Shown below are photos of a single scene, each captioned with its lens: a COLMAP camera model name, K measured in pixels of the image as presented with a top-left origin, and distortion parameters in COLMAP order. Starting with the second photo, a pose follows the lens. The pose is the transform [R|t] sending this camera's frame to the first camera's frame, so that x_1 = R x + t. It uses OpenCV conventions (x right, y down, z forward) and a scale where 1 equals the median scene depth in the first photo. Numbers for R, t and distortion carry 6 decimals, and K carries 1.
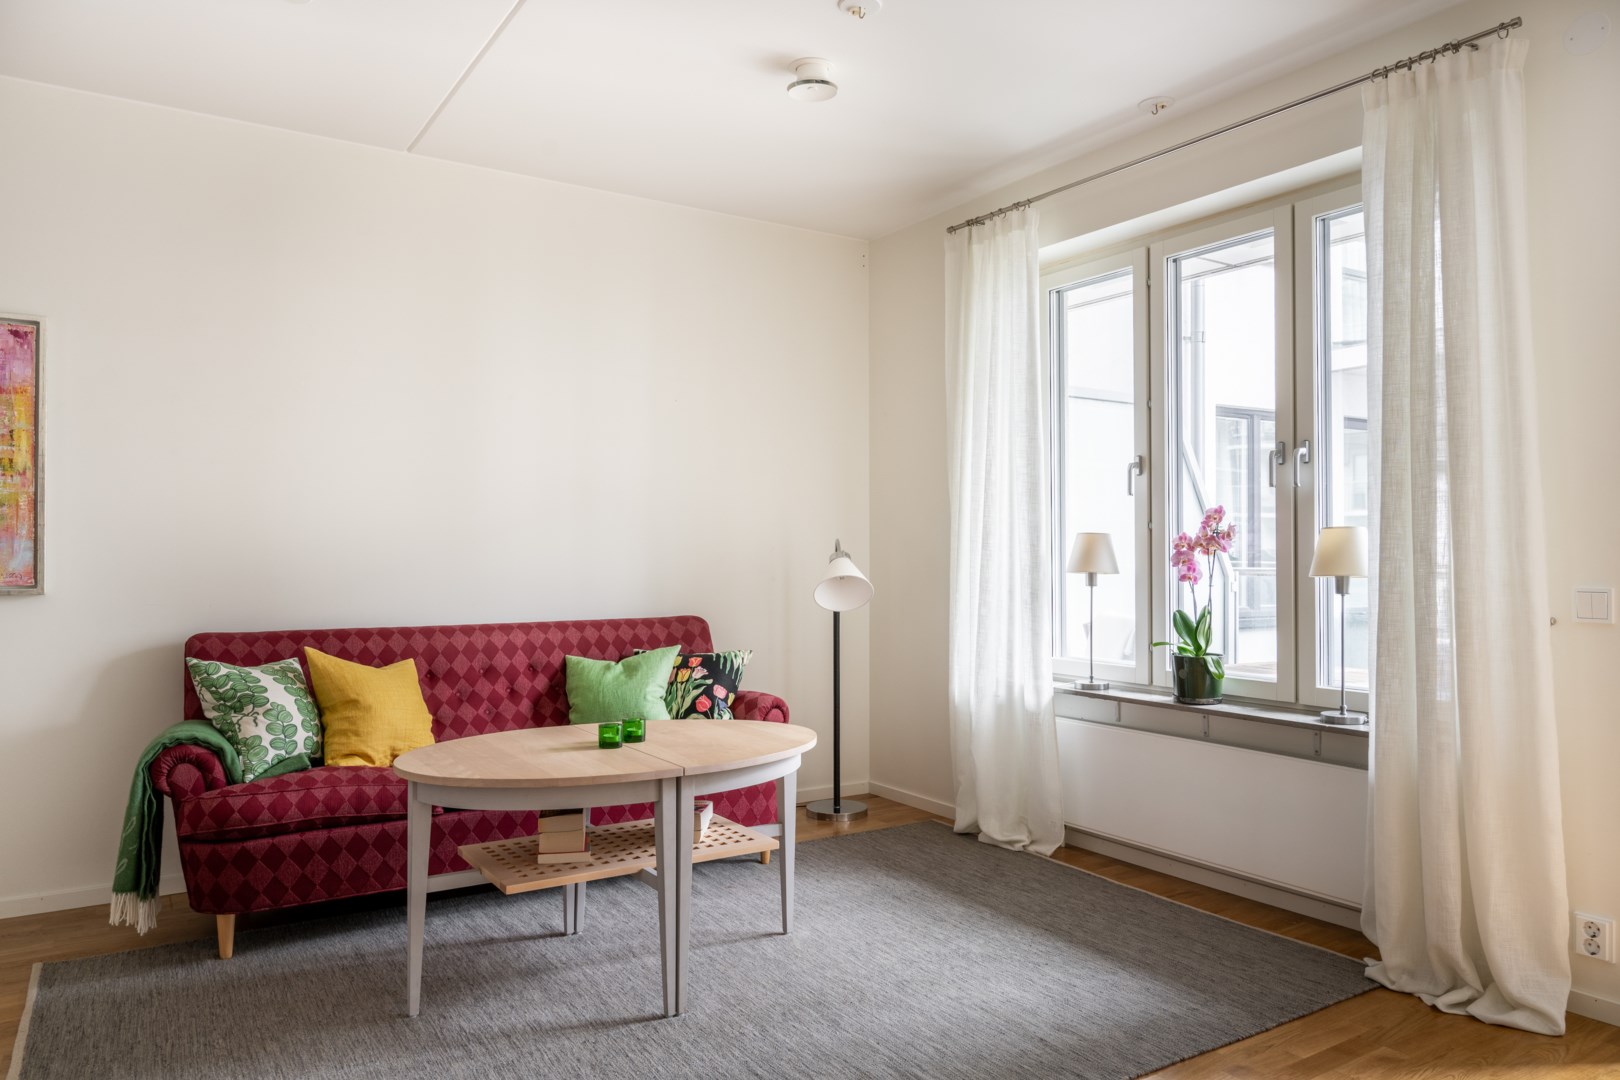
lens RADIAL K [[1089.2, 0, 810.0], [0, 1089.2, 540.0], [0, 0, 1]] dist [-0.003094, 0.000705]
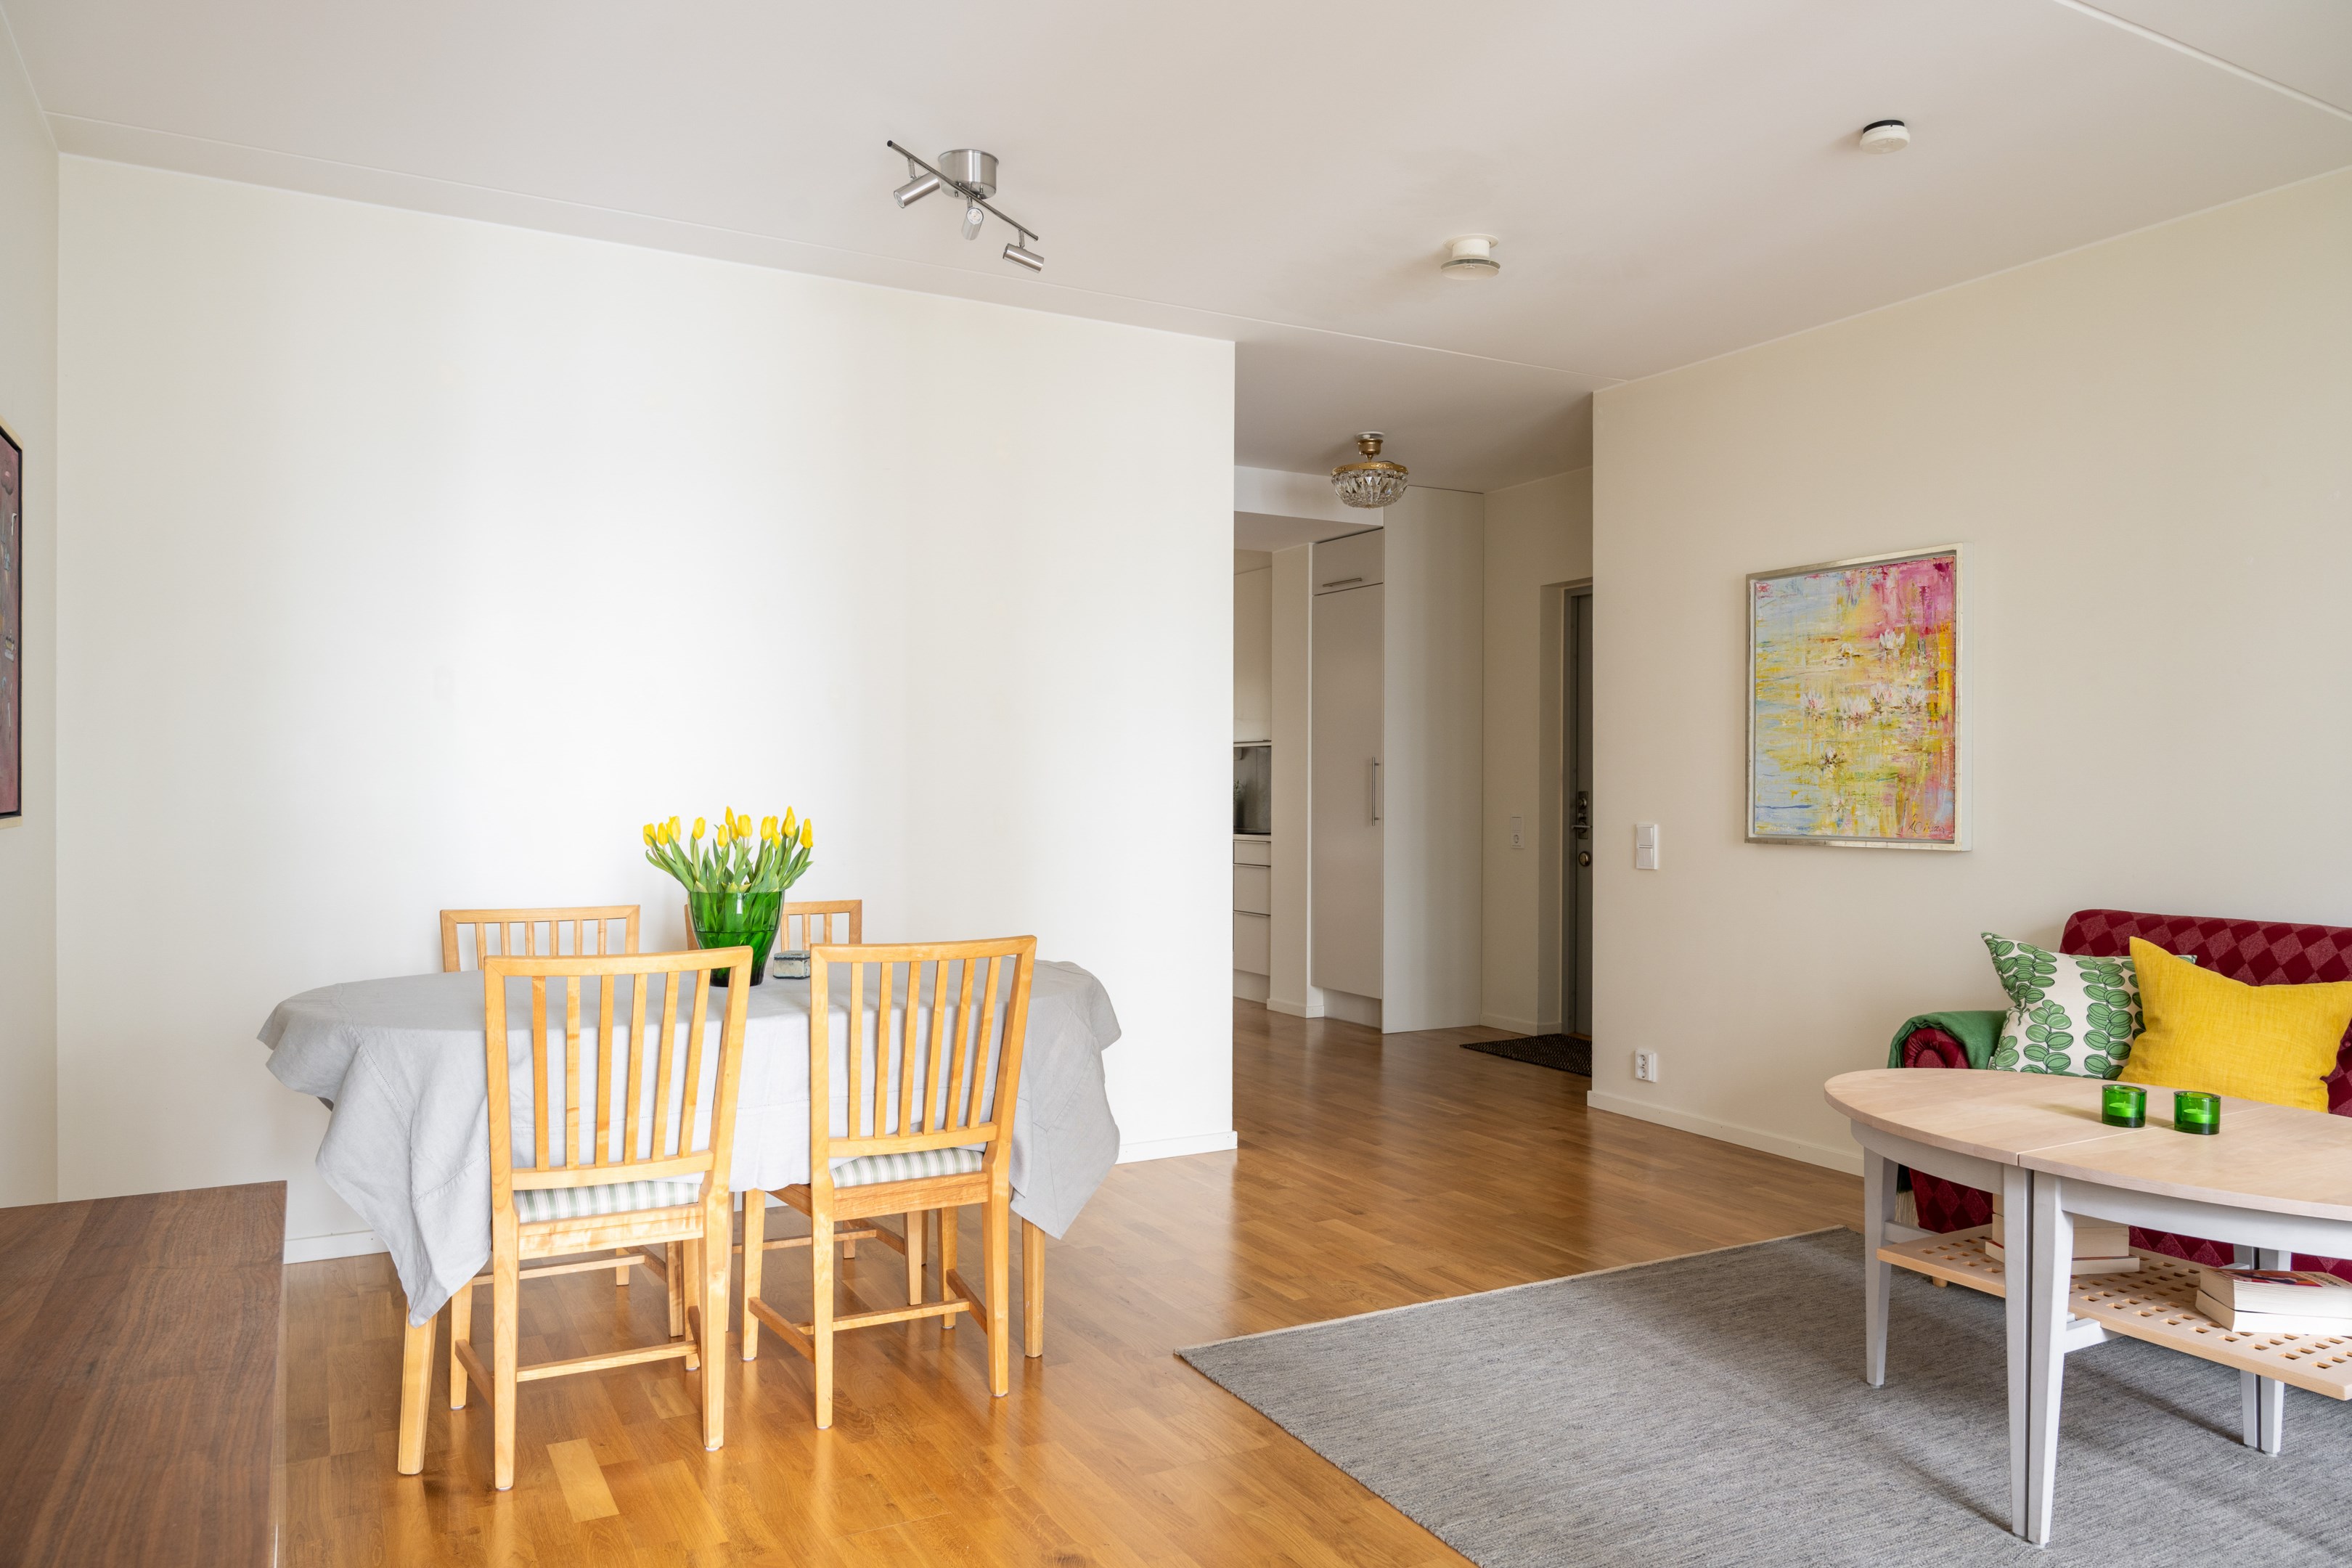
lens RADIAL K [[1590.1, 0, 1176.0], [0, 1590.1, 784.0], [0, 0, 1]] dist [-0.004426, -0.002003]
pose [[-0.075325, -0.002223, -0.997157, 0.655660], [0.008749, 0.999958, -0.002890, -0.007174], [0.997121, -0.008941, -0.075302, 0.446240]]
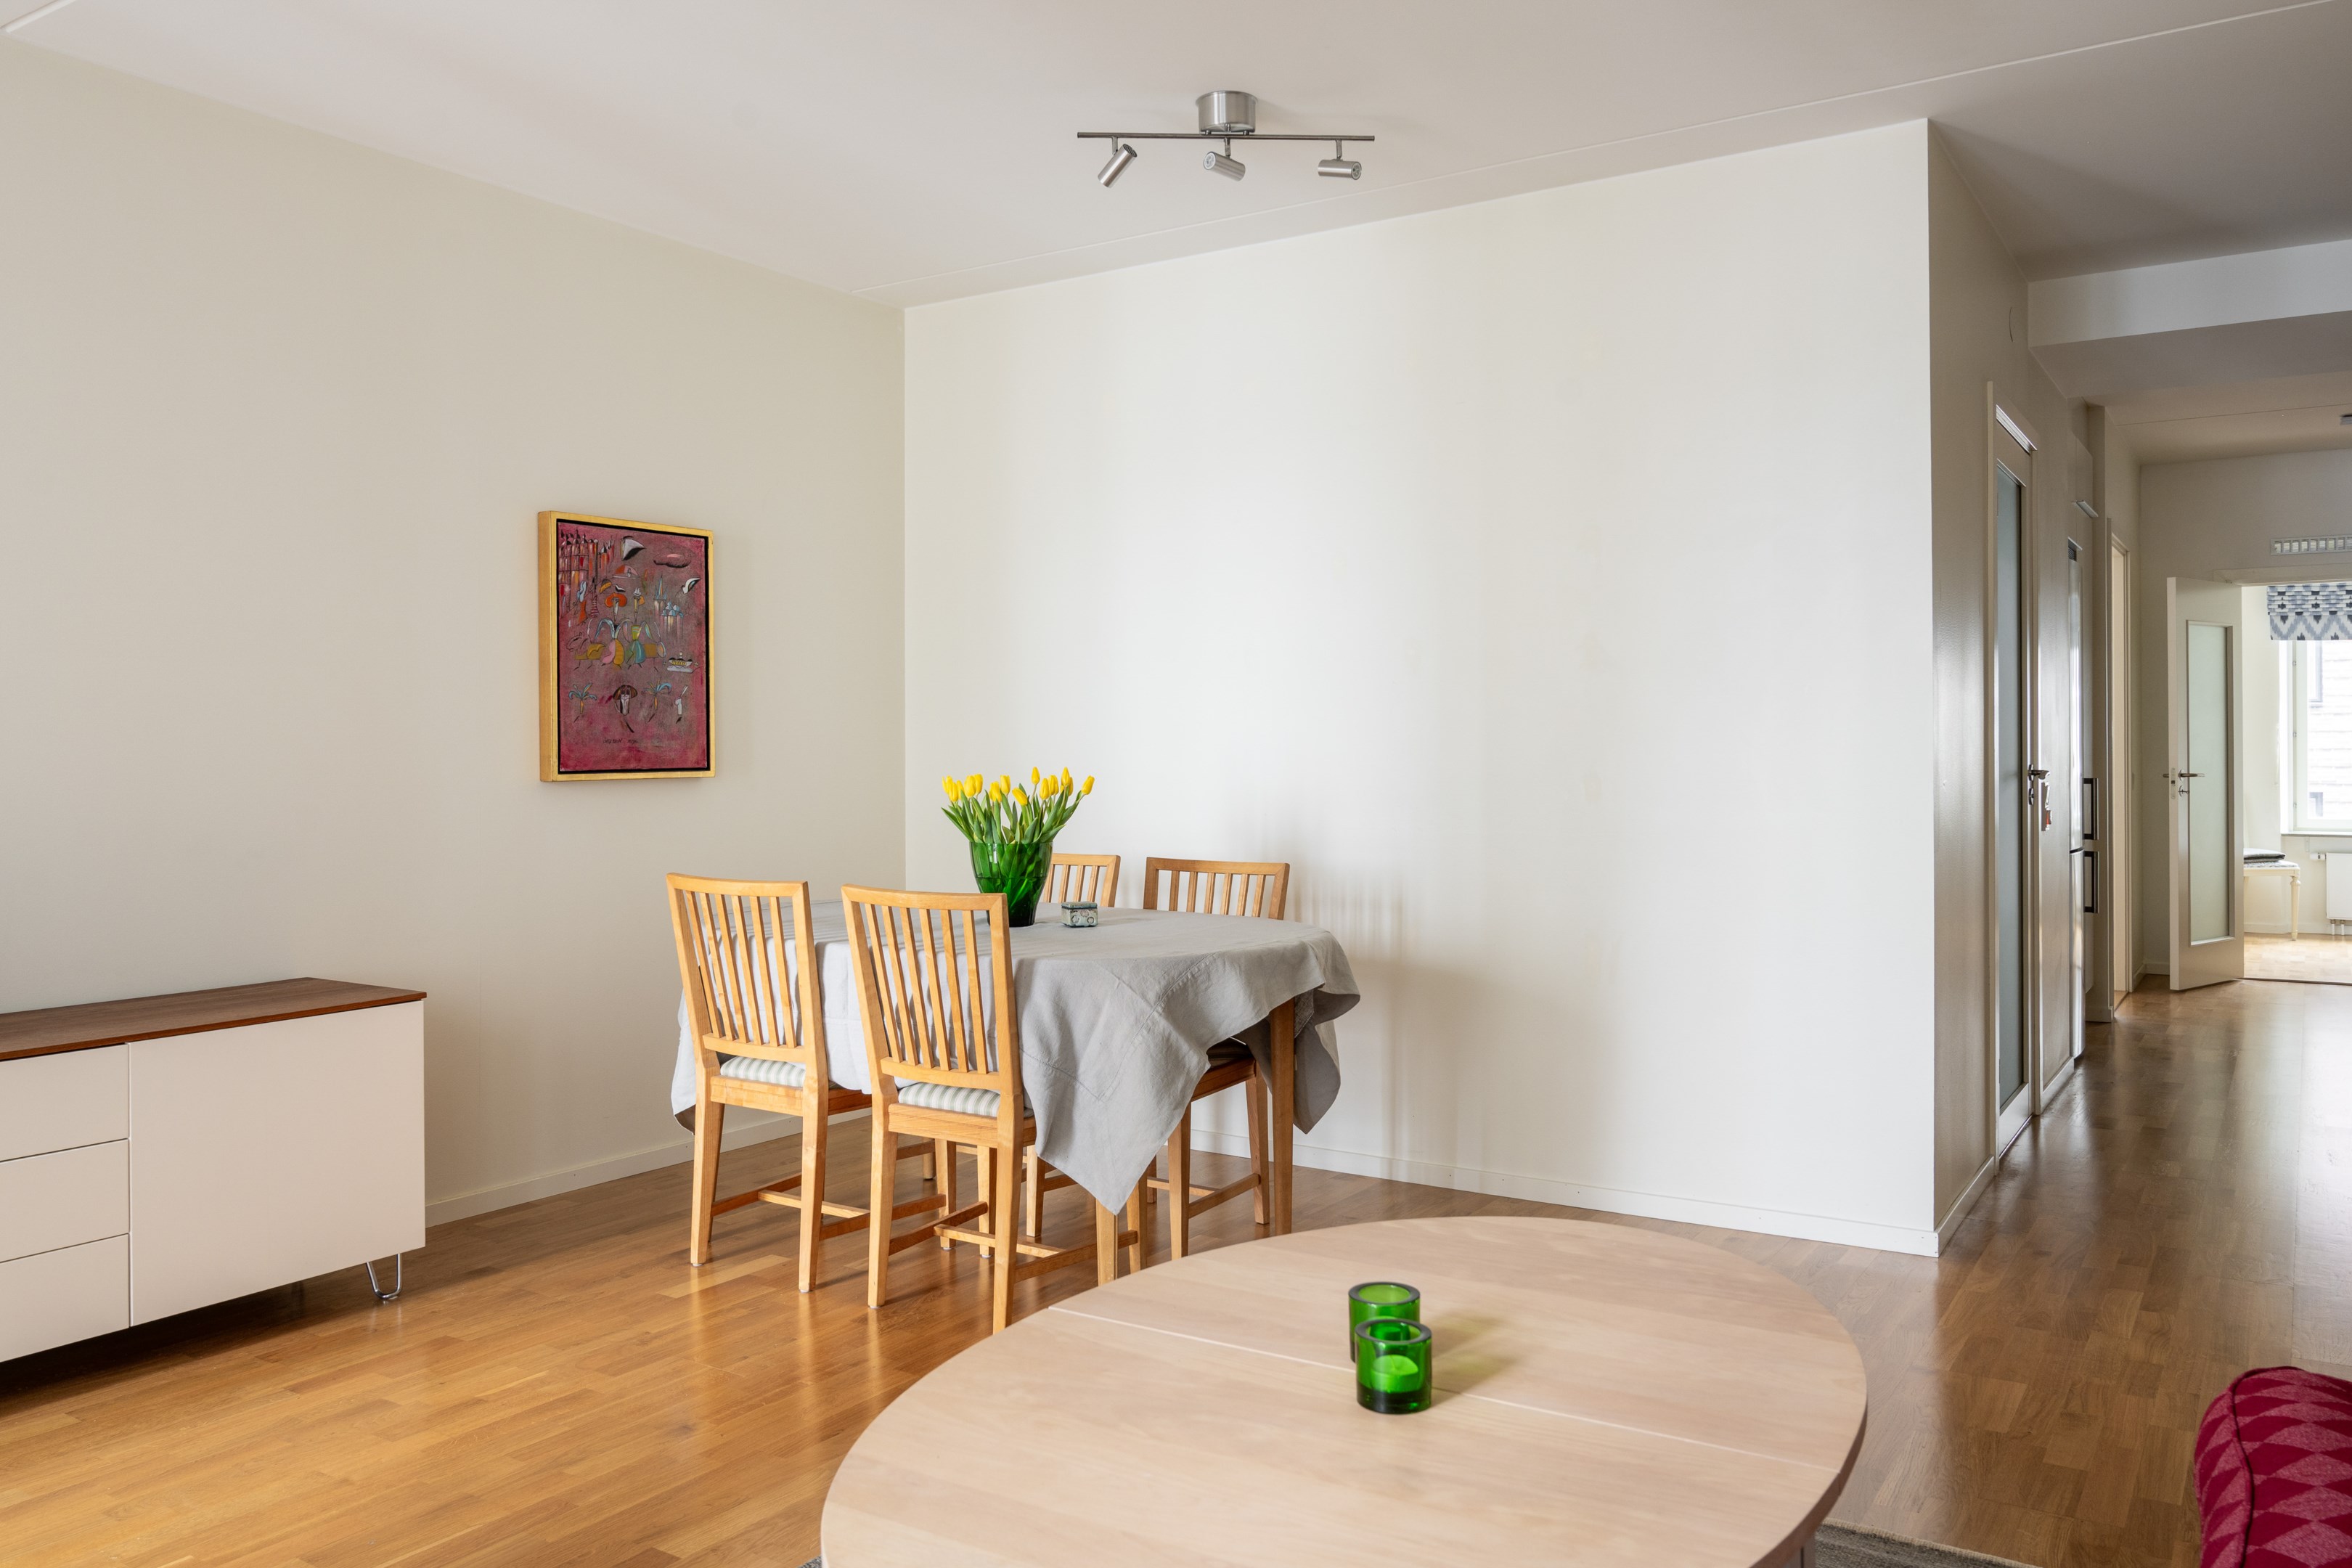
lens RADIAL K [[1736.8, 0, 1177.8], [0, 1736.8, 735.6], [0, 0, 1]] dist [-0.002668, -0.000806]
pose [[-0.913906, -0.000450, -0.405925, 0.088337], [0.007584, 0.999806, -0.018183, 0.002292], [0.405855, -0.019696, -0.913725, 1.245329]]
